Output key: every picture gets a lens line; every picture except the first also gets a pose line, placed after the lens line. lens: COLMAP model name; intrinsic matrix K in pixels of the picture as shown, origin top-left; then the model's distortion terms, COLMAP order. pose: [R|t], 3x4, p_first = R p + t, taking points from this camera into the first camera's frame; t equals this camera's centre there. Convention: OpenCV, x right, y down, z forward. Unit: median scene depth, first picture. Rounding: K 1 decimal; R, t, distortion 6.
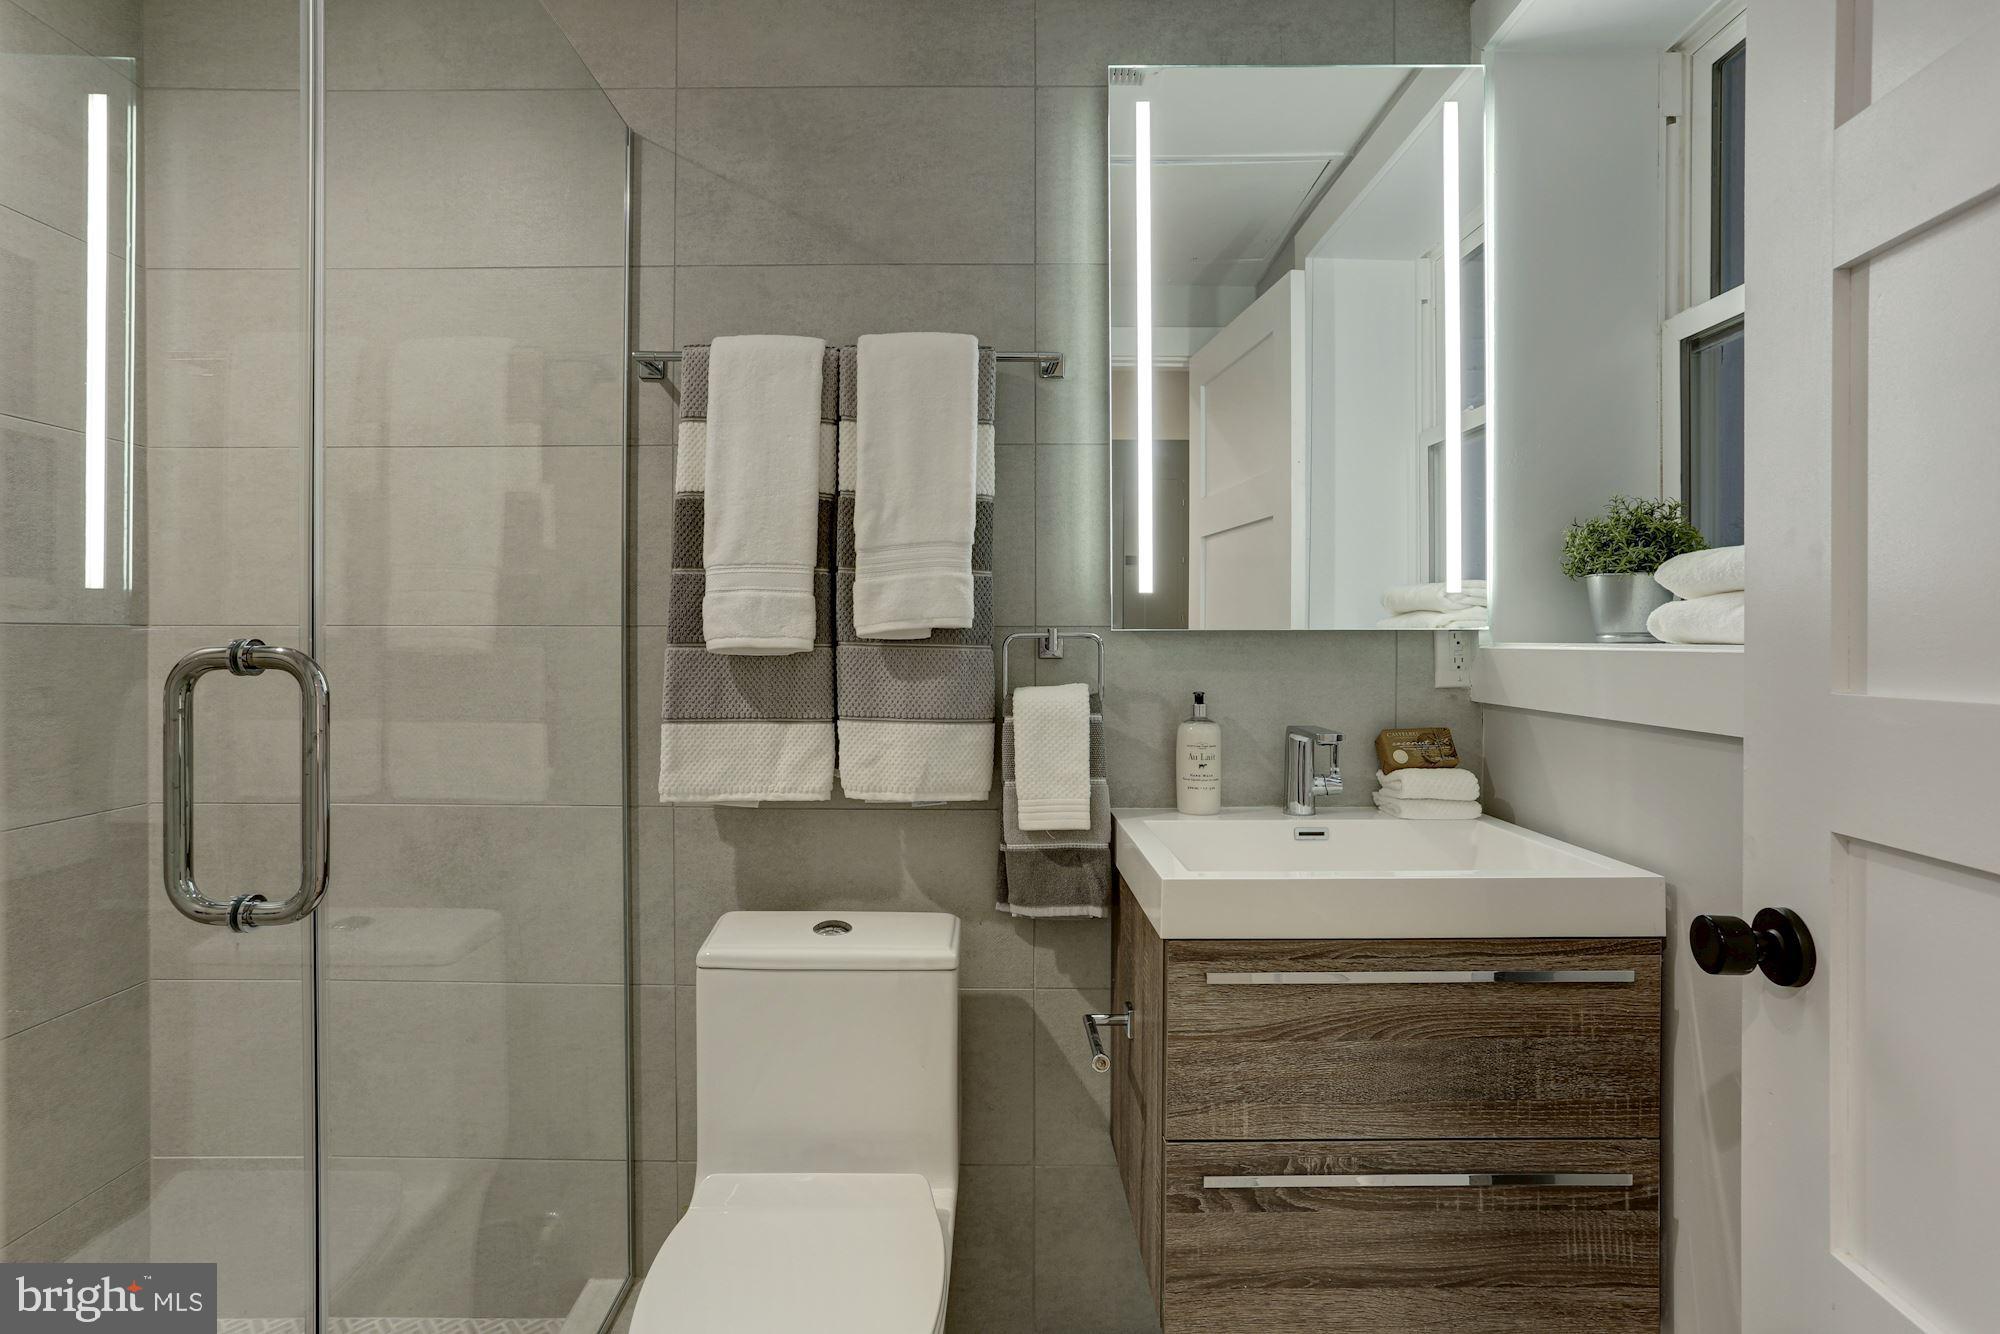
lens RADIAL K [[970.3, 0, 980.7], [0, 970.3, 633.3], [0, 0, 1]] dist [-0.045564, 0.027747]
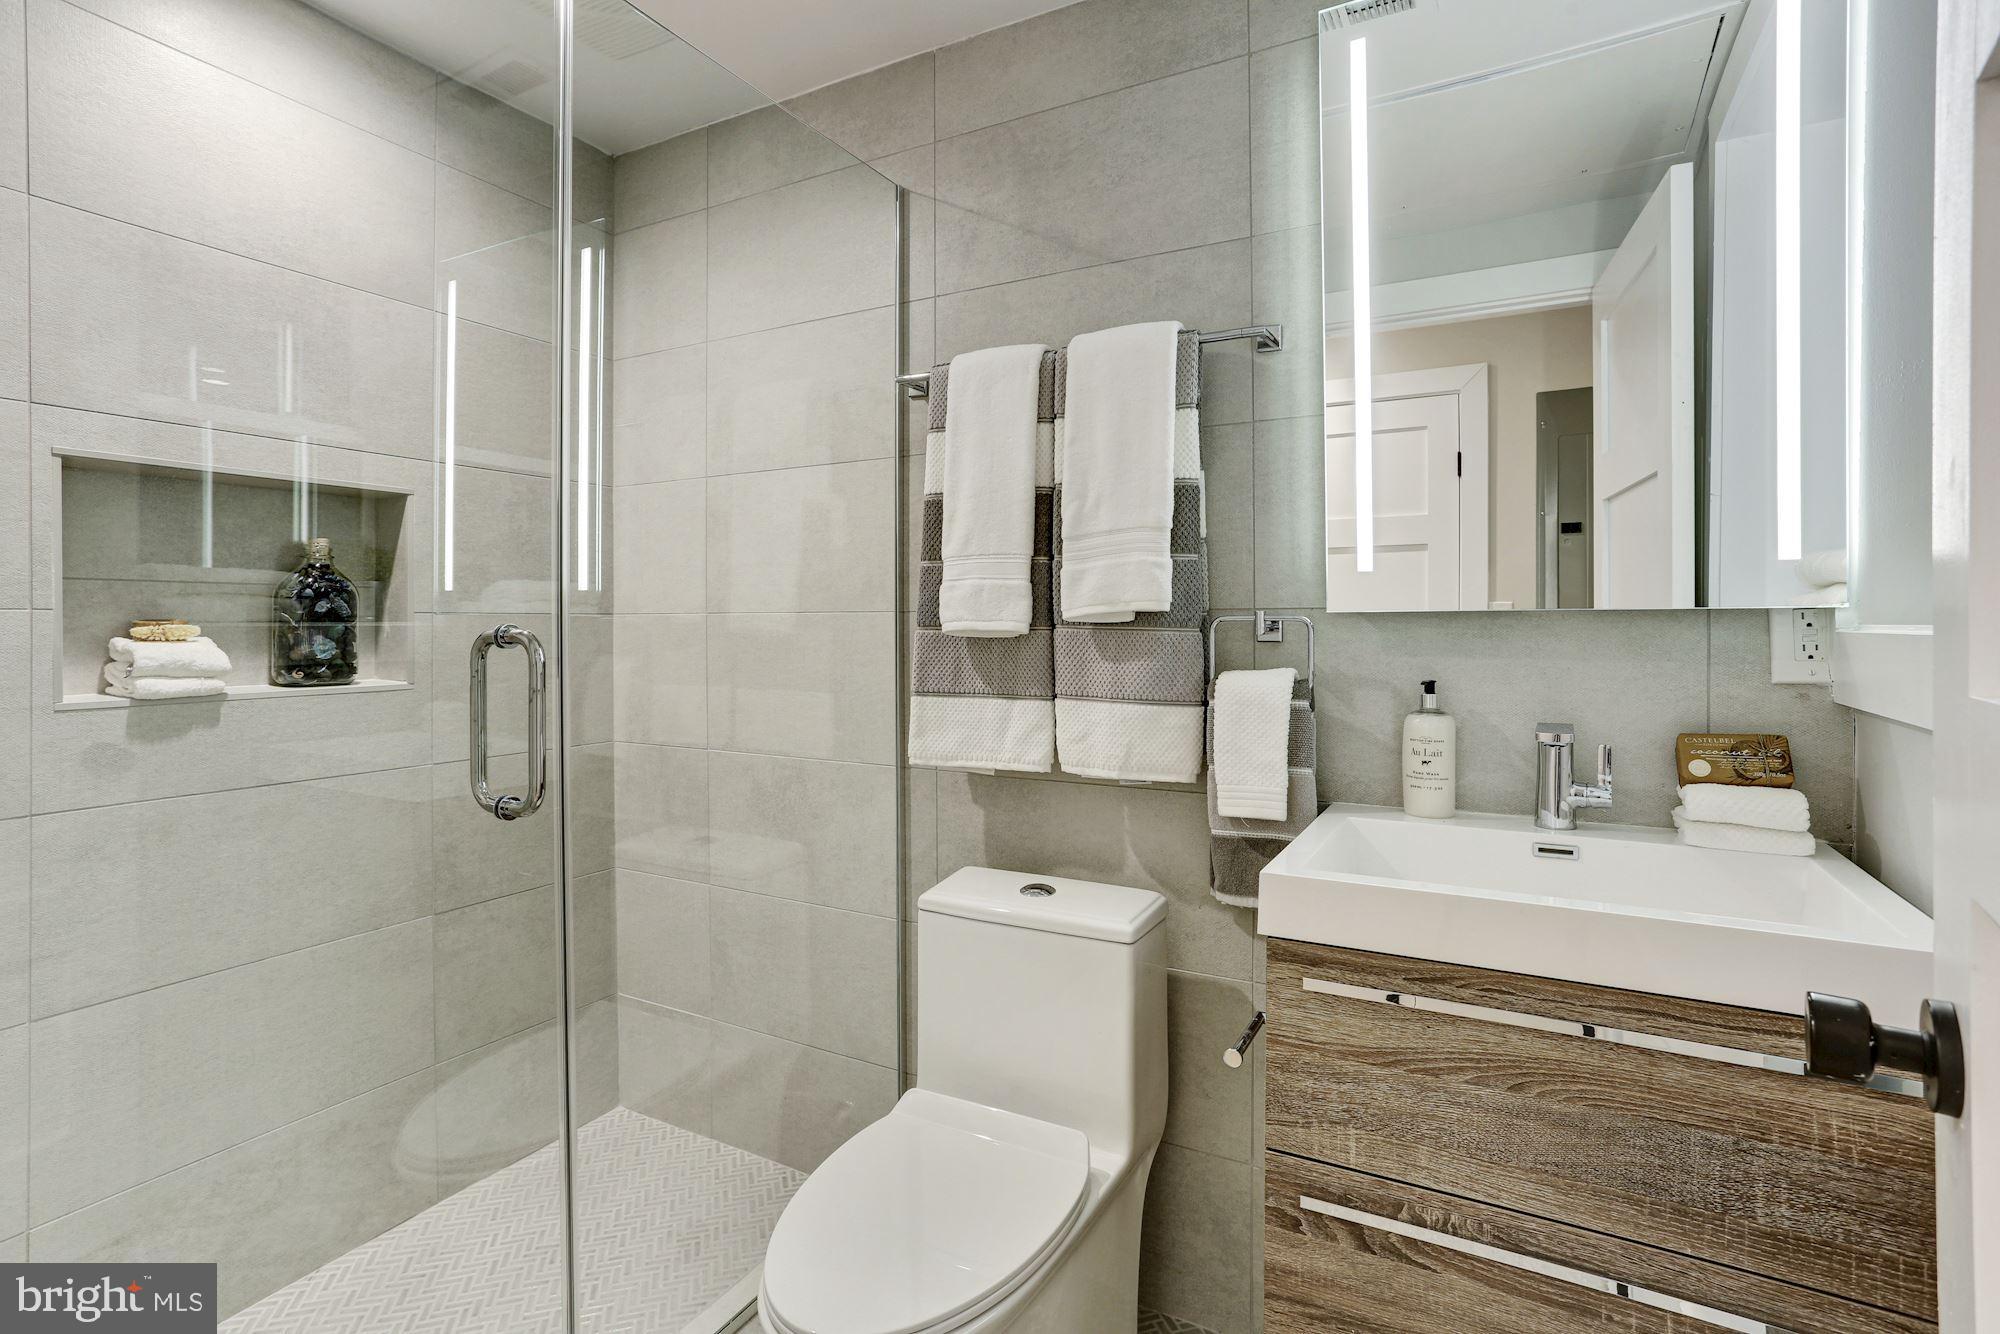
lens RADIAL K [[970.3, 0, 987.3], [0, 970.3, 613.2], [0, 0, 1]] dist [-0.045564, 0.027747]
pose [[0.876401, -0.007673, -0.481521, 0.306186], [0.005616, 0.999968, -0.005714, 0.001259], [0.481549, 0.002303, 0.876416, 0.023777]]
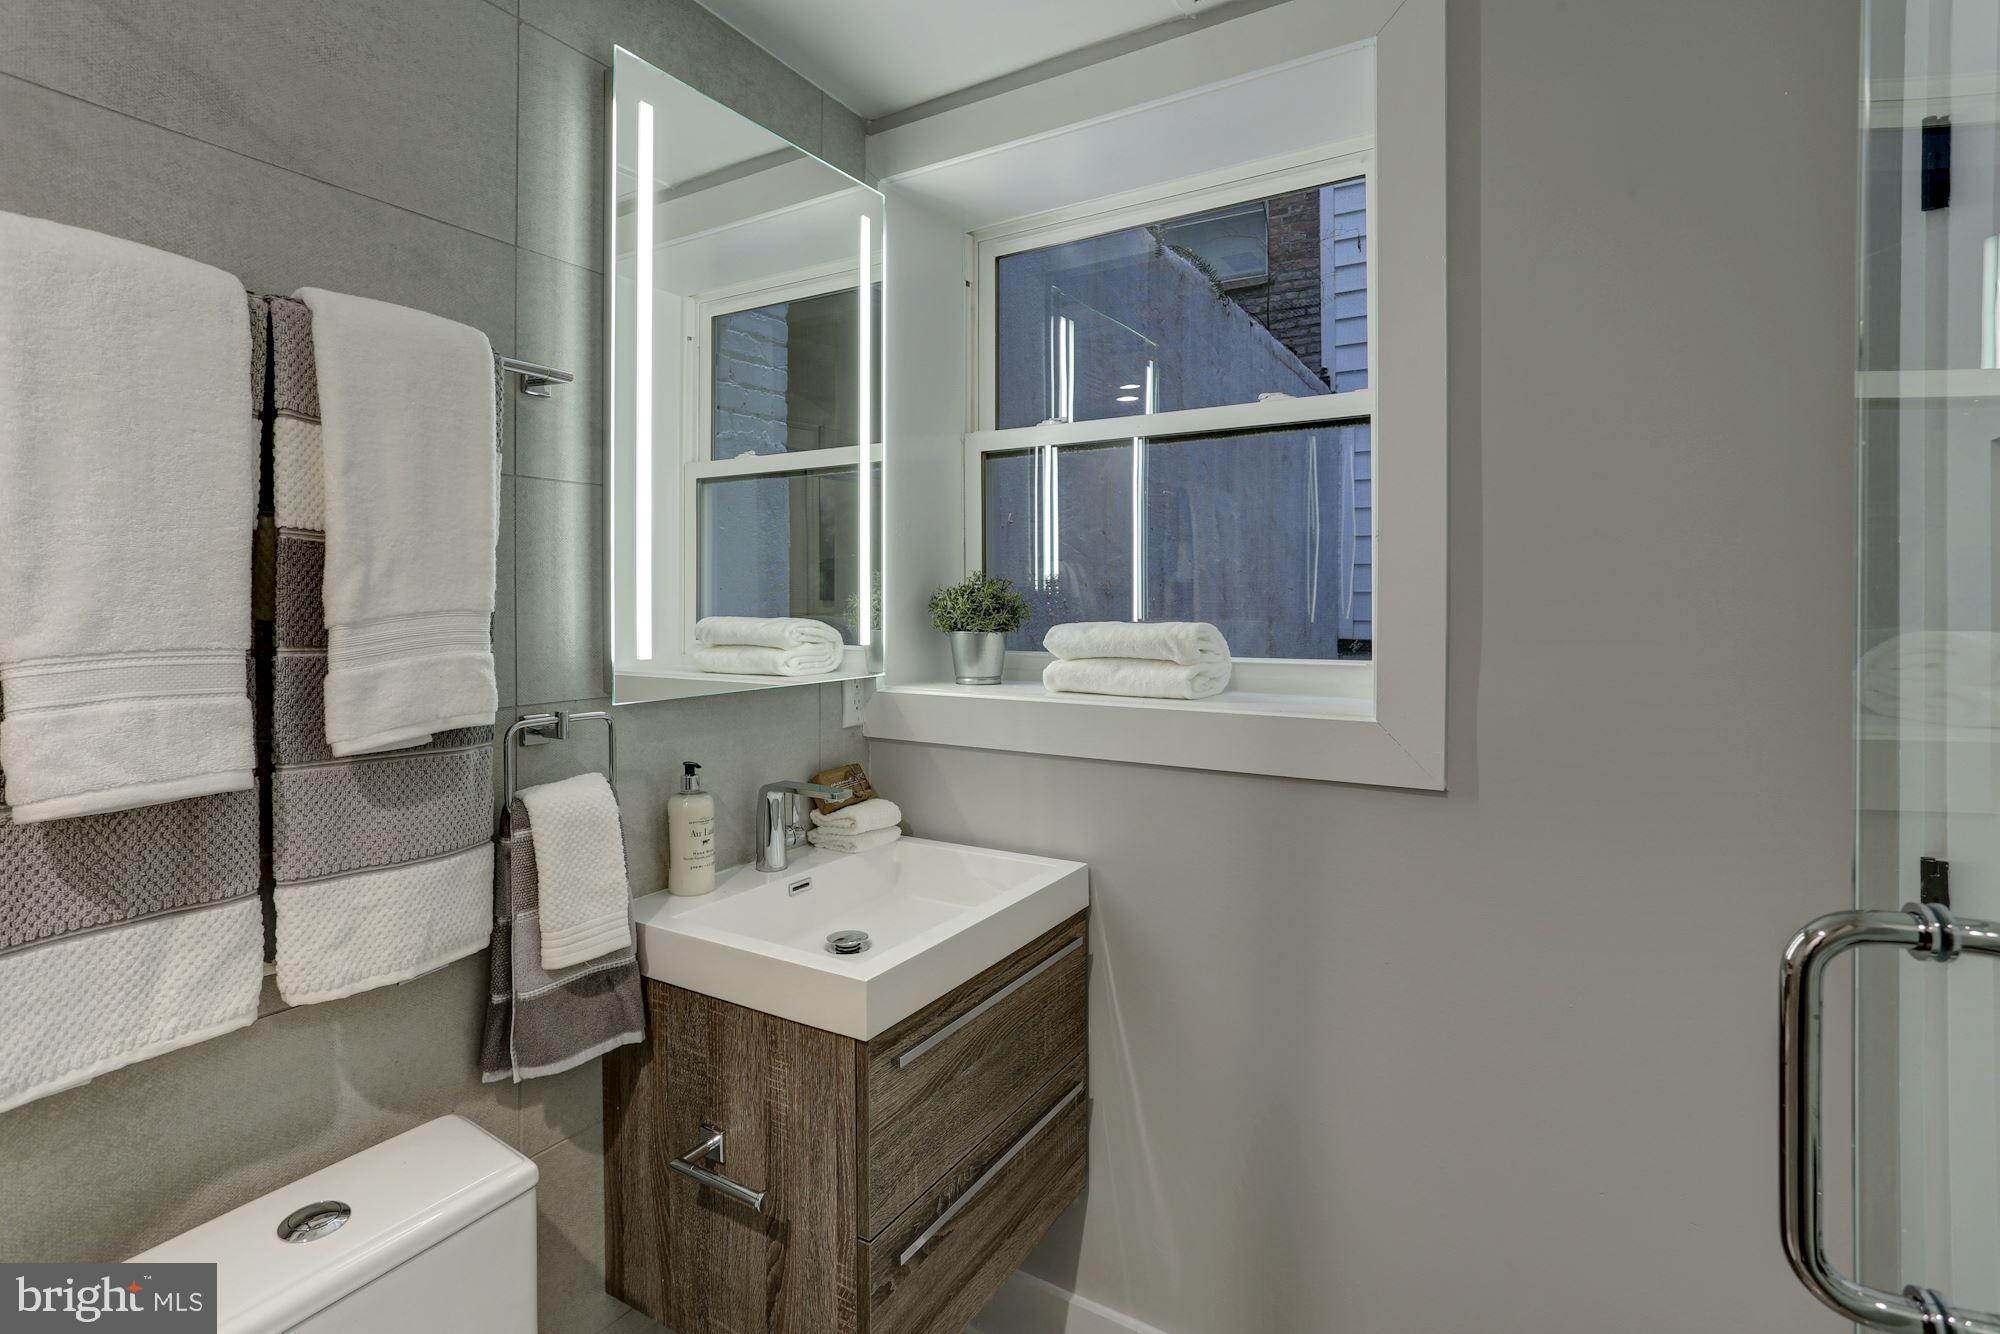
lens RADIAL K [[970.3, 0, 967.9], [0, 970.3, 601.0], [0, 0, 1]] dist [-0.045564, 0.027747]
pose [[0.532411, -0.001046, 0.846485, -0.436588], [-0.001739, 0.999996, 0.002329, -0.101575], [-0.846484, -0.002712, 0.532407, 0.287514]]
